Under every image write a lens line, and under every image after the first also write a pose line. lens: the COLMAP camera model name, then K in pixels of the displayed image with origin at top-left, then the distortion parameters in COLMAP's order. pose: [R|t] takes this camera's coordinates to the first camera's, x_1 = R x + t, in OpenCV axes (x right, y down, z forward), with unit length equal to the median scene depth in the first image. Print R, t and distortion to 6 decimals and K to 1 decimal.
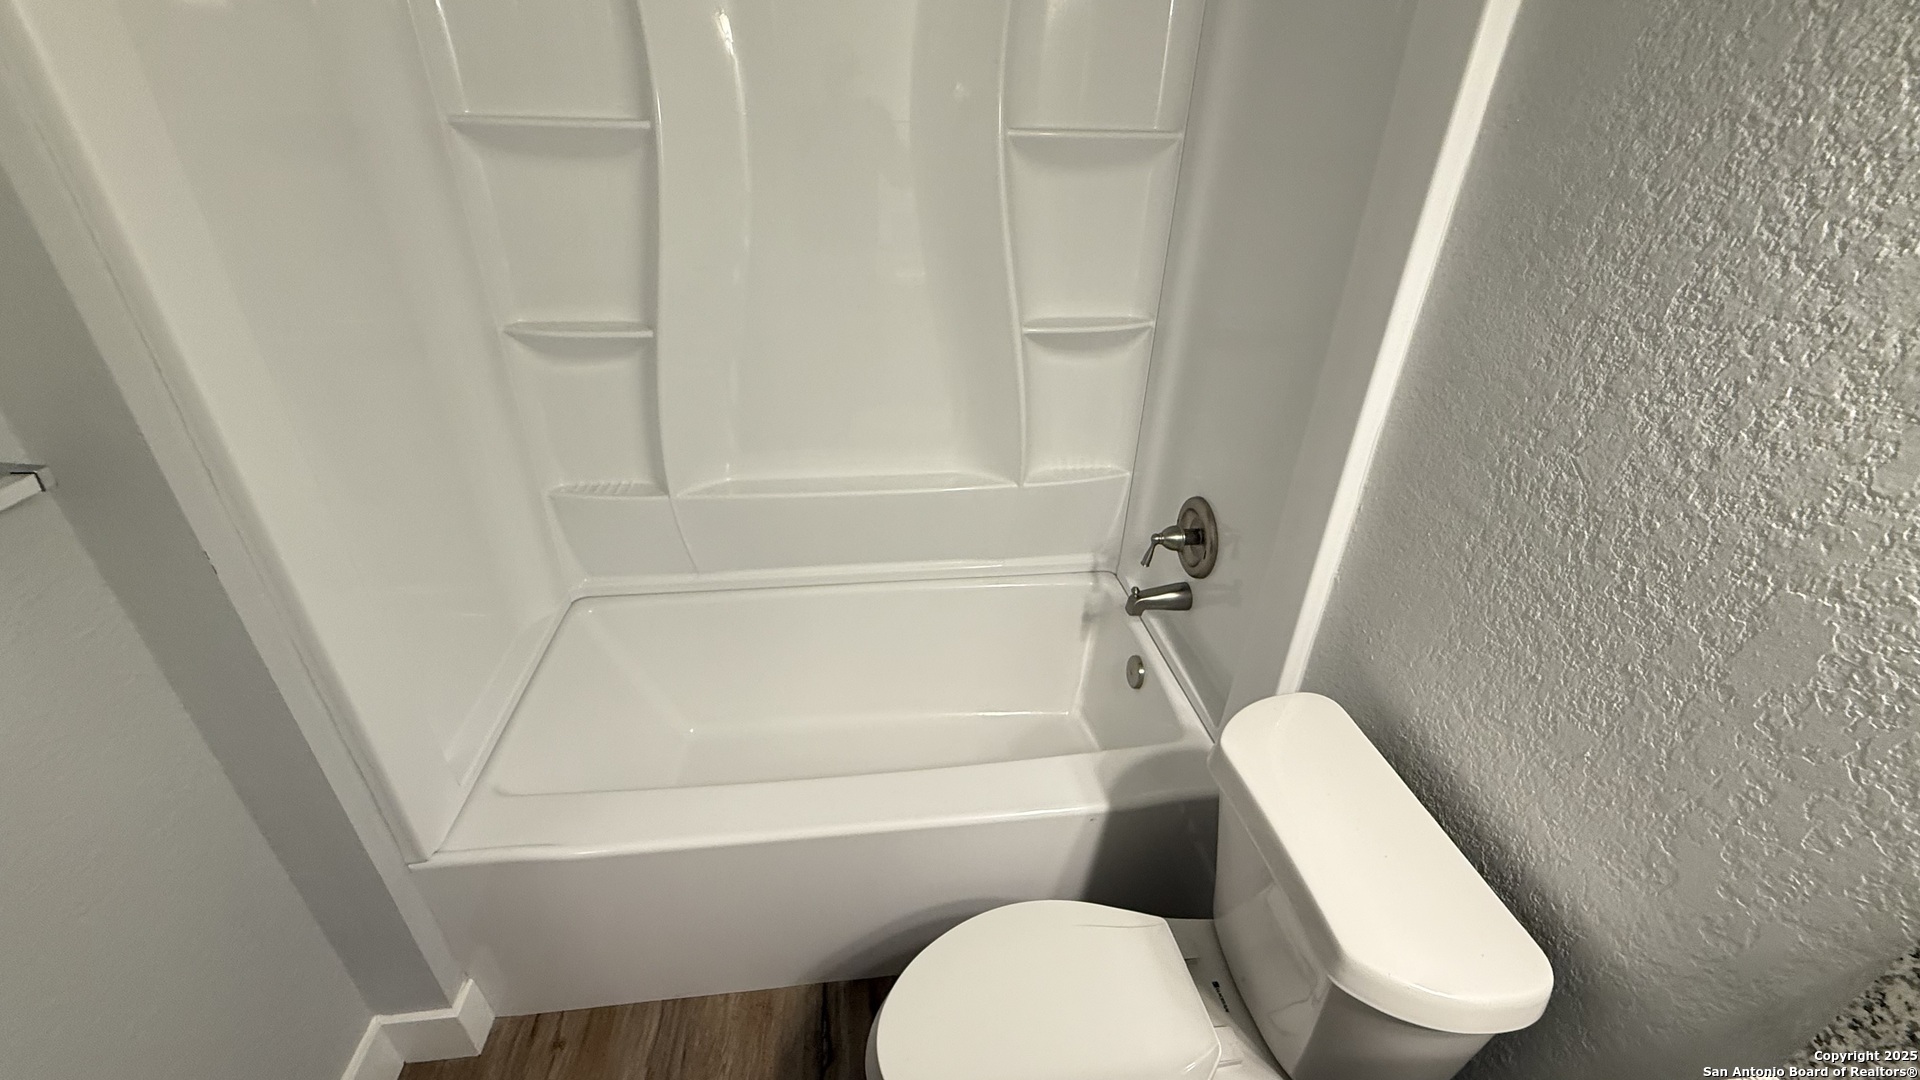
lens RADIAL K [[768.0, 0, 951.3], [0, 768.0, 538.2], [0, 0, 1]] dist [0.002053, -0.000890]
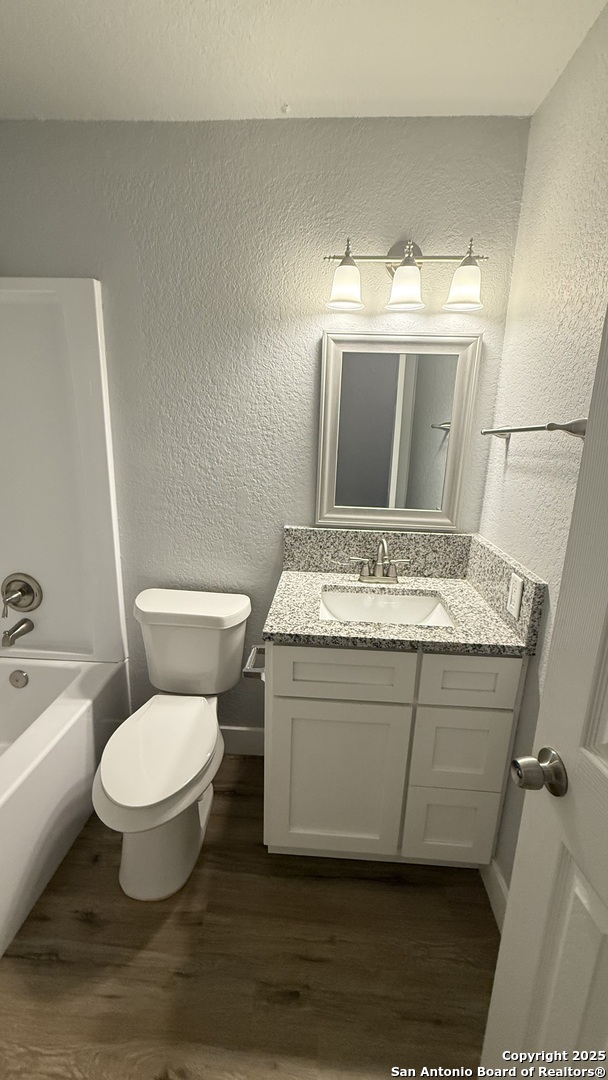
lens RADIAL K [[432.0, 0, 304.2], [0, 432.0, 535.7], [0, 0, 1]] dist [0.002053, -0.000890]
pose [[0.181513, -0.250203, 0.951026, -0.639399], [0.465064, 0.873950, 0.141163, 0.058104], [-0.866469, 0.416665, 0.274994, -0.008492]]
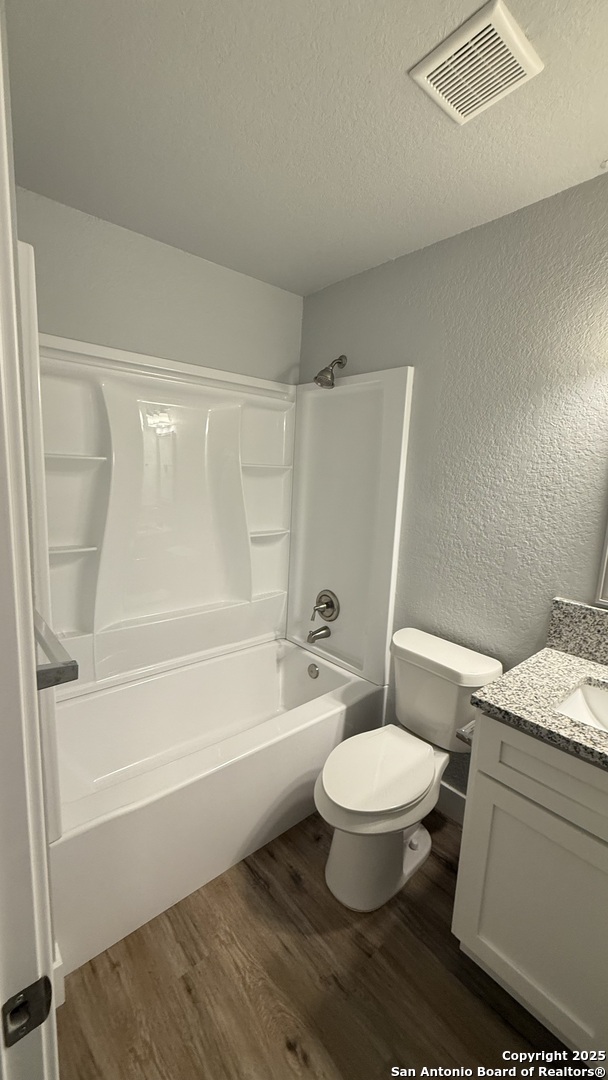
lens RADIAL K [[432.0, 0, 304.6], [0, 432.0, 535.6], [0, 0, 1]] dist [0.002053, -0.000890]
pose [[0.827691, -0.070974, 0.556678, -0.594863], [0.254586, 0.931508, -0.259766, 0.152175], [-0.500114, 0.356728, 0.789070, -0.215716]]
